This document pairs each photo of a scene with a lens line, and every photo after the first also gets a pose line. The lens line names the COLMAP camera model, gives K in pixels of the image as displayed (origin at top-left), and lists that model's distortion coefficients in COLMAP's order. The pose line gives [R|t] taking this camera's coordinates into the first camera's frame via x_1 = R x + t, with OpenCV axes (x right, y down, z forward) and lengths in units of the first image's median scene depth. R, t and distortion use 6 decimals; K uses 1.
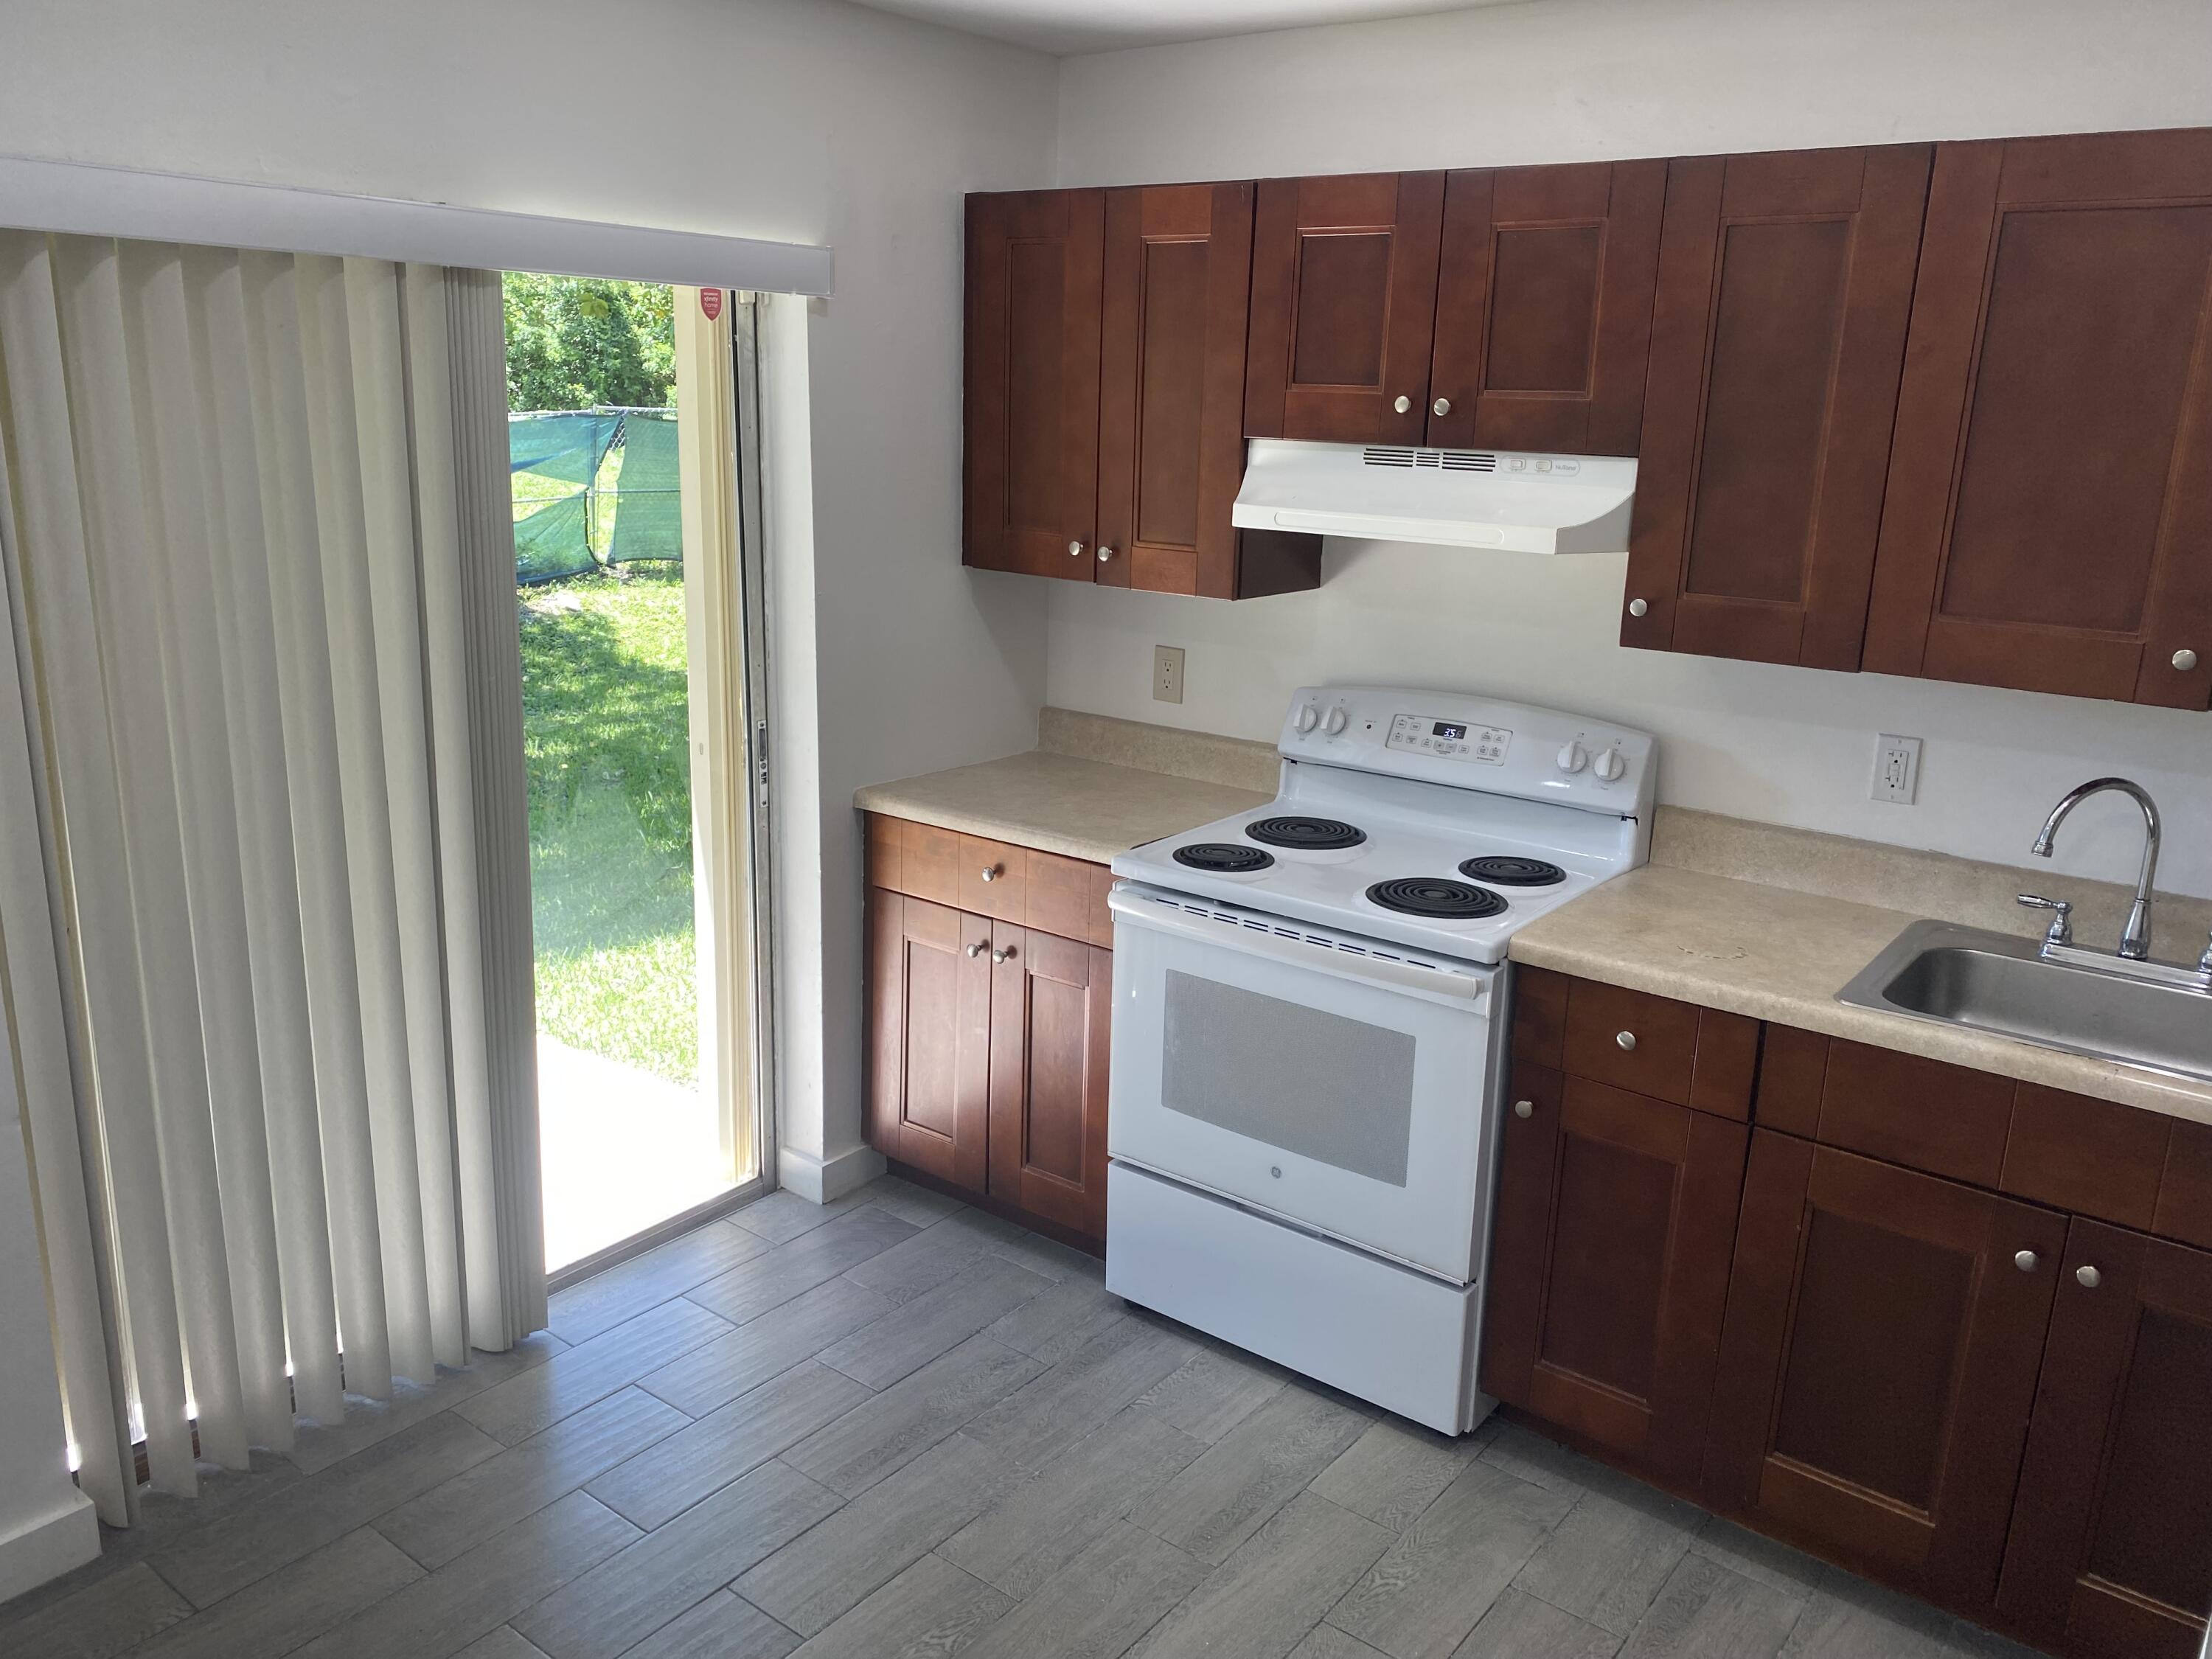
lens RADIAL K [[1682.5, 0, 1104.3], [0, 1682.5, 856.5], [0, 0, 1]] dist [0.047677, -0.083135]
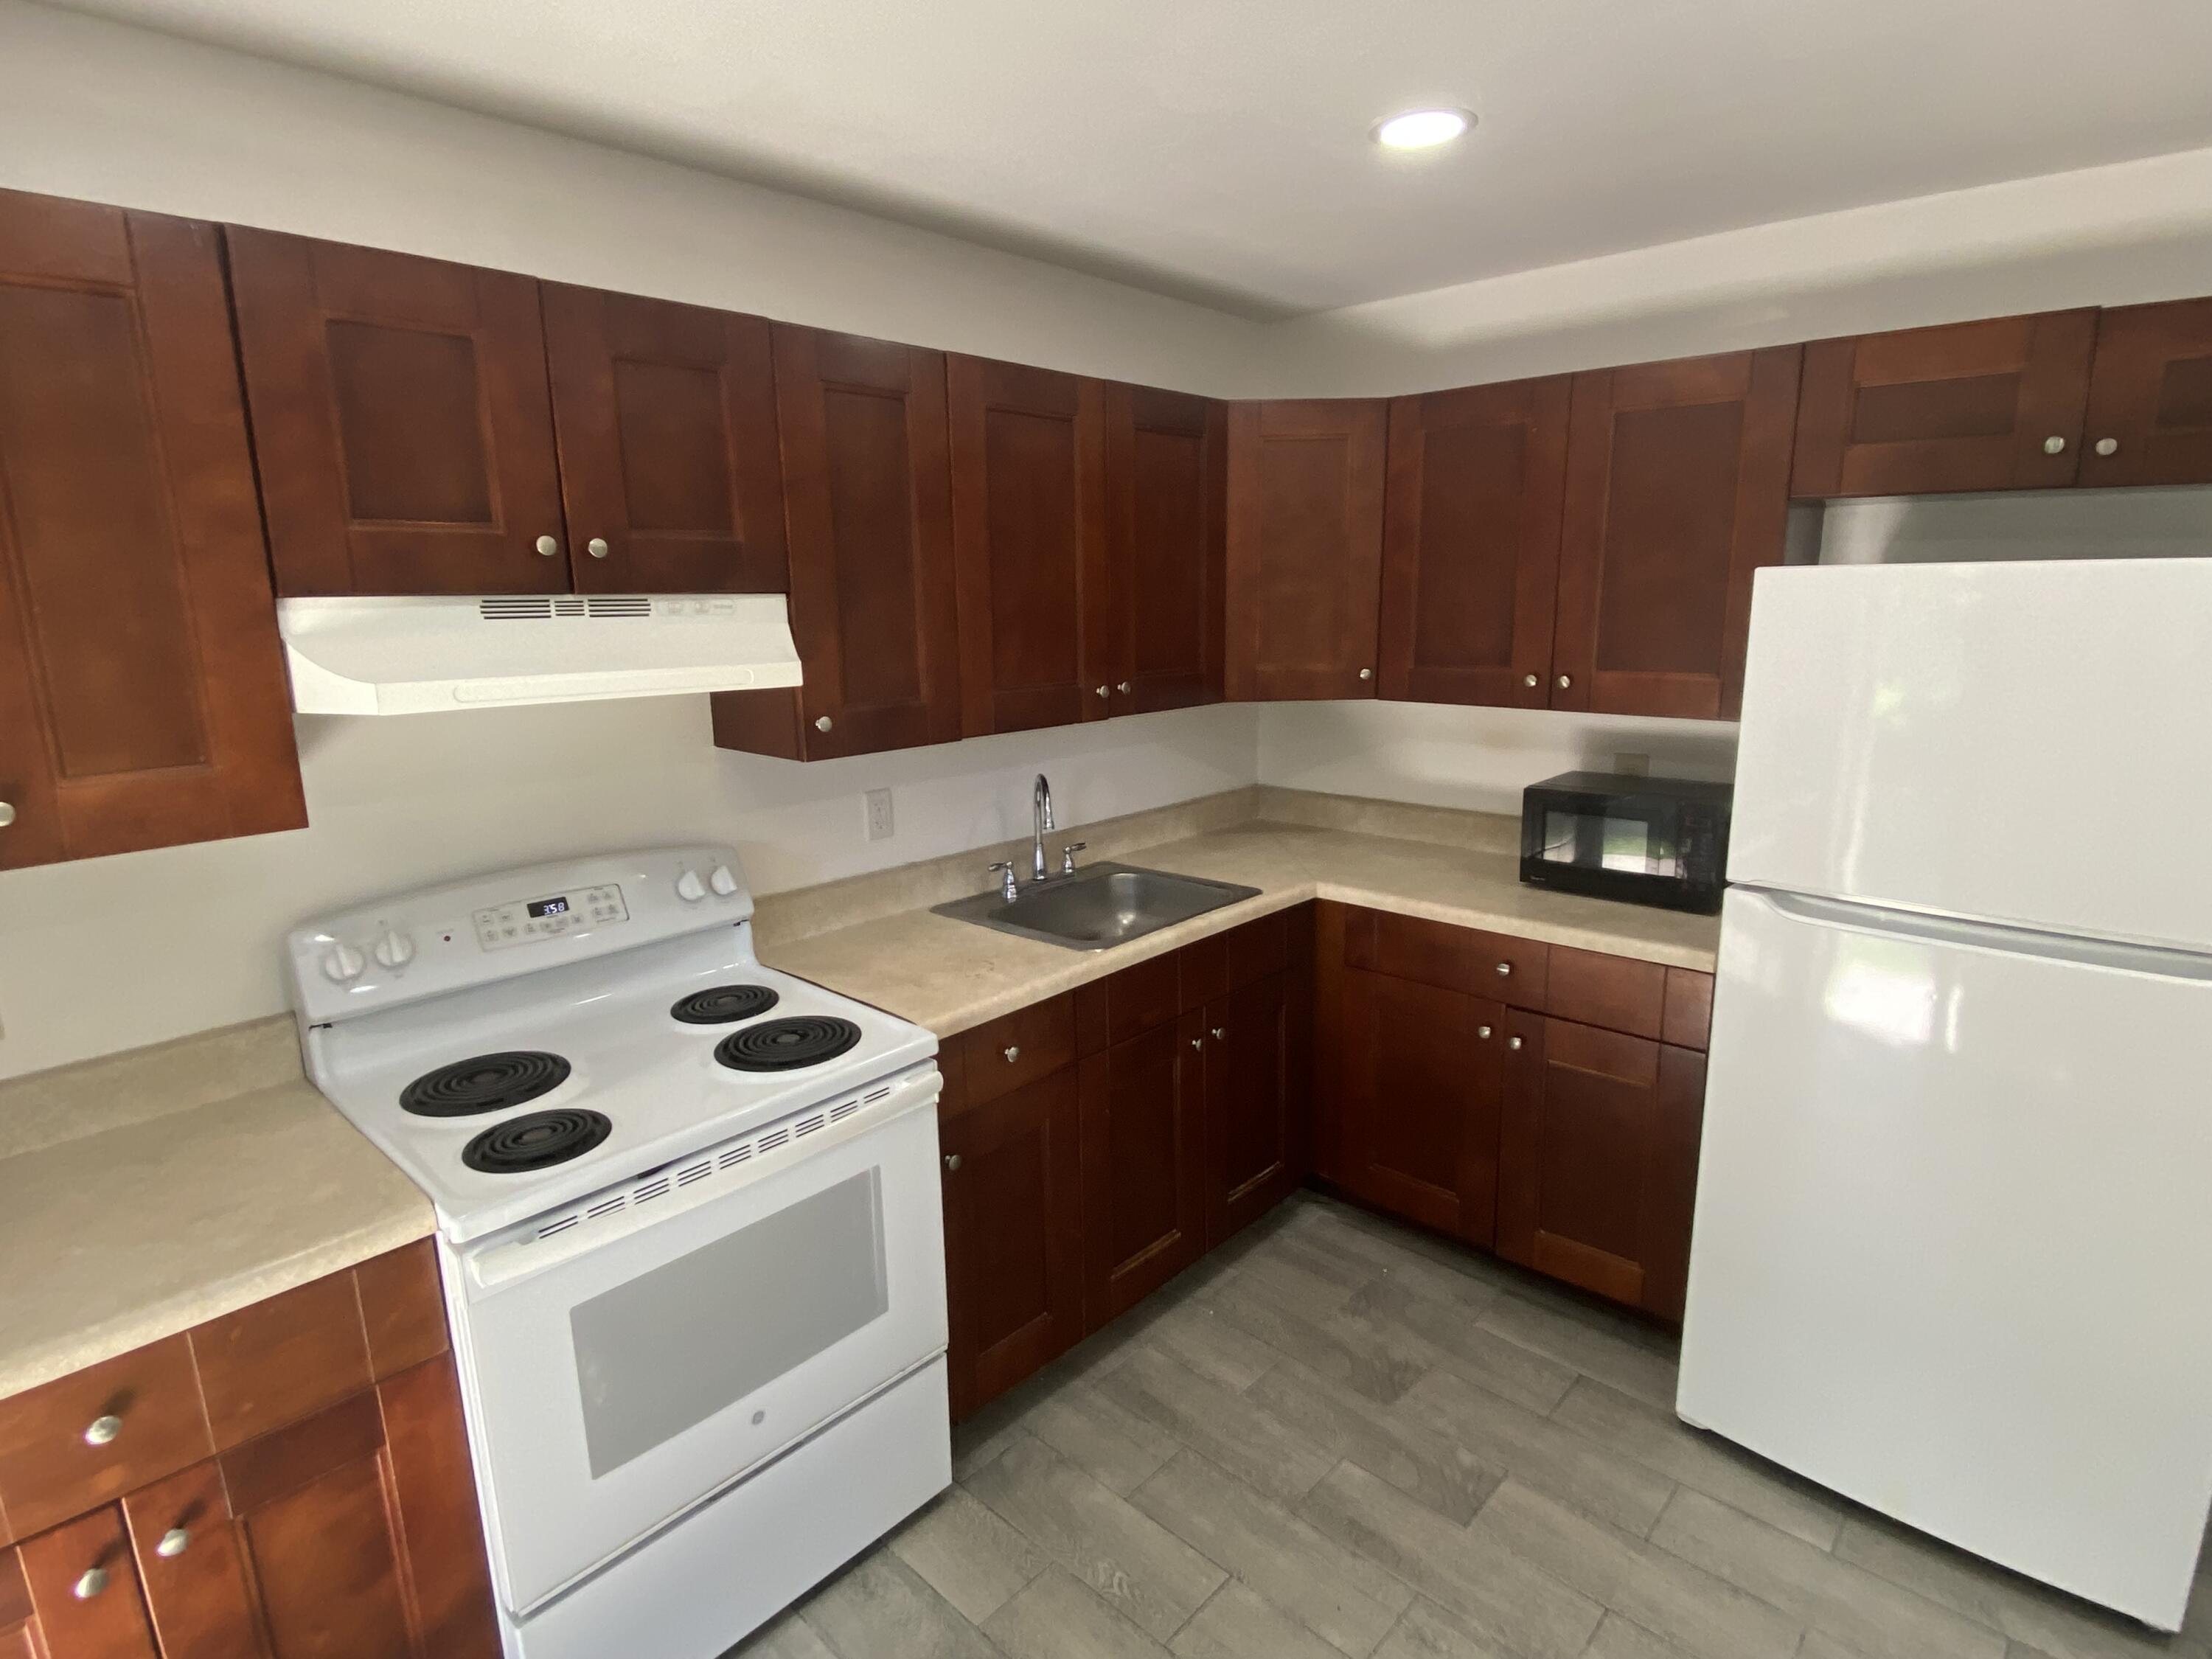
lens RADIAL K [[1119.5, 0, 1106.0], [0, 1119.5, 829.5], [0, 0, 1]] dist [0.000274, -0.000029]
pose [[0.080192, -0.235719, 0.968507, -0.383524], [0.283200, 0.936983, 0.204598, -0.169754], [-0.955702, 0.257874, 0.141894, 0.690034]]
